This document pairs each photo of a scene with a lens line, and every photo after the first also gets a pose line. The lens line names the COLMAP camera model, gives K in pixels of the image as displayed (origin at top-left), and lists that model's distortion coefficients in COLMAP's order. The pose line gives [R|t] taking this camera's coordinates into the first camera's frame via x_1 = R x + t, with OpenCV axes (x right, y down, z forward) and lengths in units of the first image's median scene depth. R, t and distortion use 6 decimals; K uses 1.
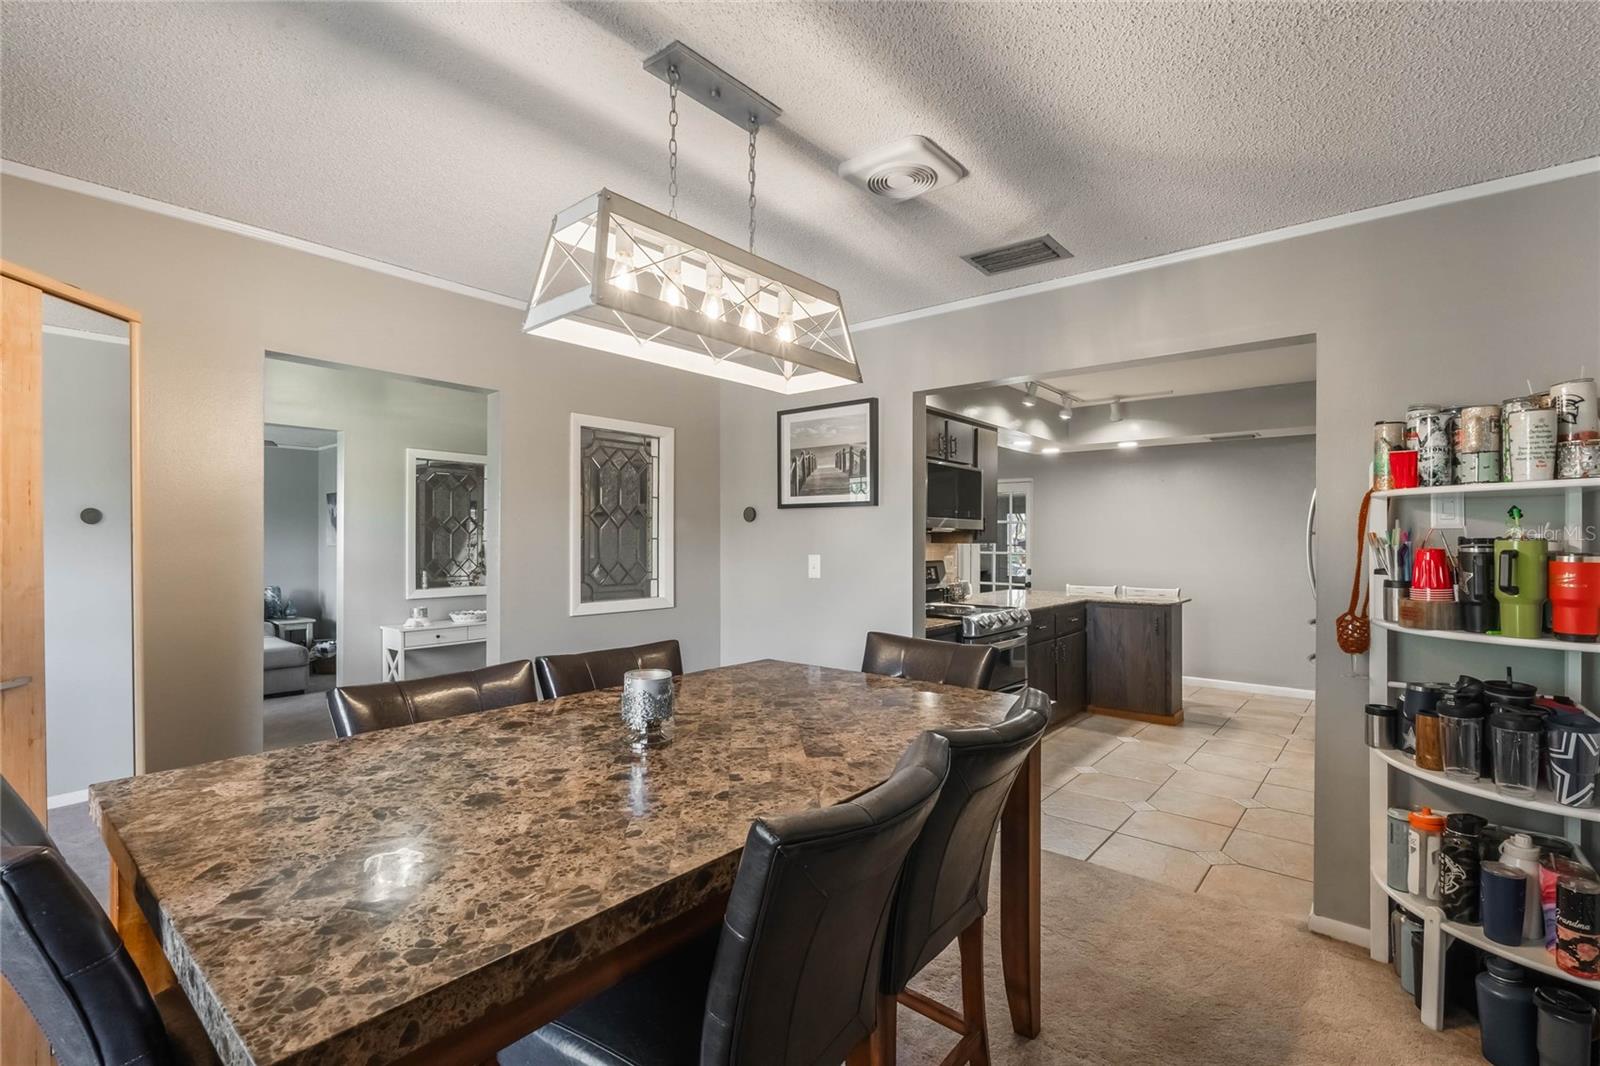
lens RADIAL K [[721.7, 0, 811.5], [0, 721.7, 538.6], [0, 0, 1]] dist [0.000714, 0.000151]
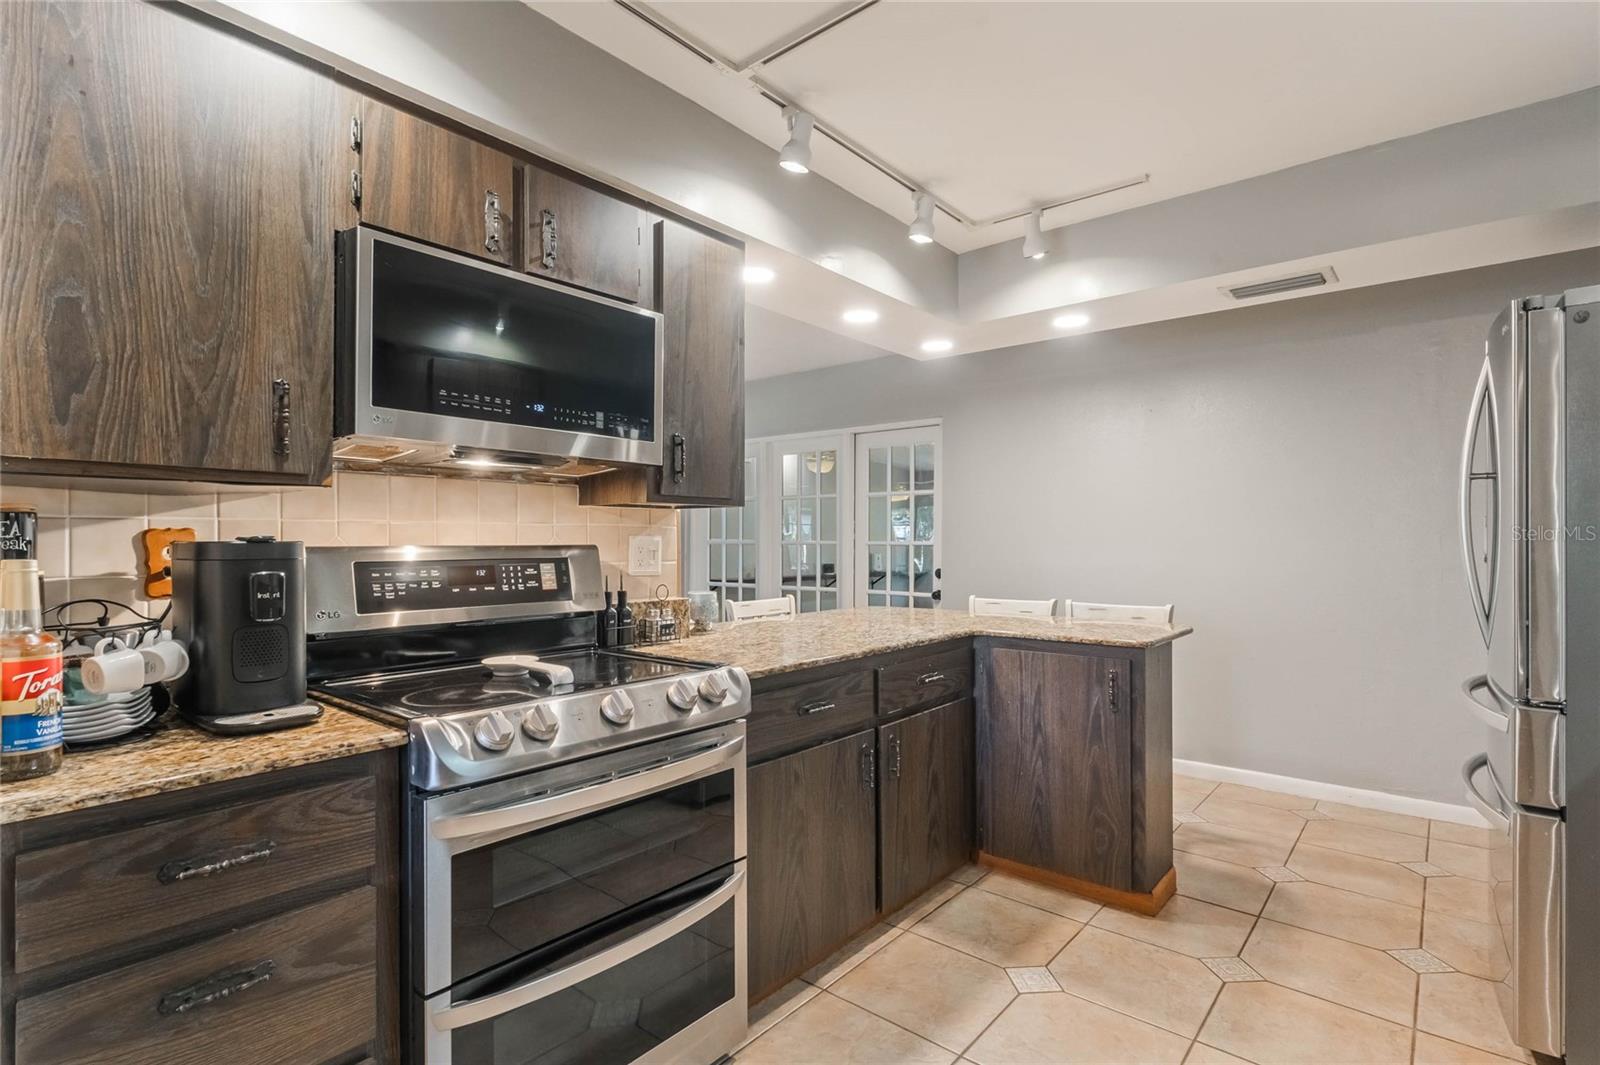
lens RADIAL K [[802.3, 0, 798.7], [0, 802.3, 535.7], [0, 0, 1]] dist [-0.003304, -0.000423]
pose [[0.999939, -0.000303, 0.011078, 0.266810], [0.000332, 0.999997, -0.002595, 0.023735], [-0.011077, 0.002599, 0.999935, 0.485339]]
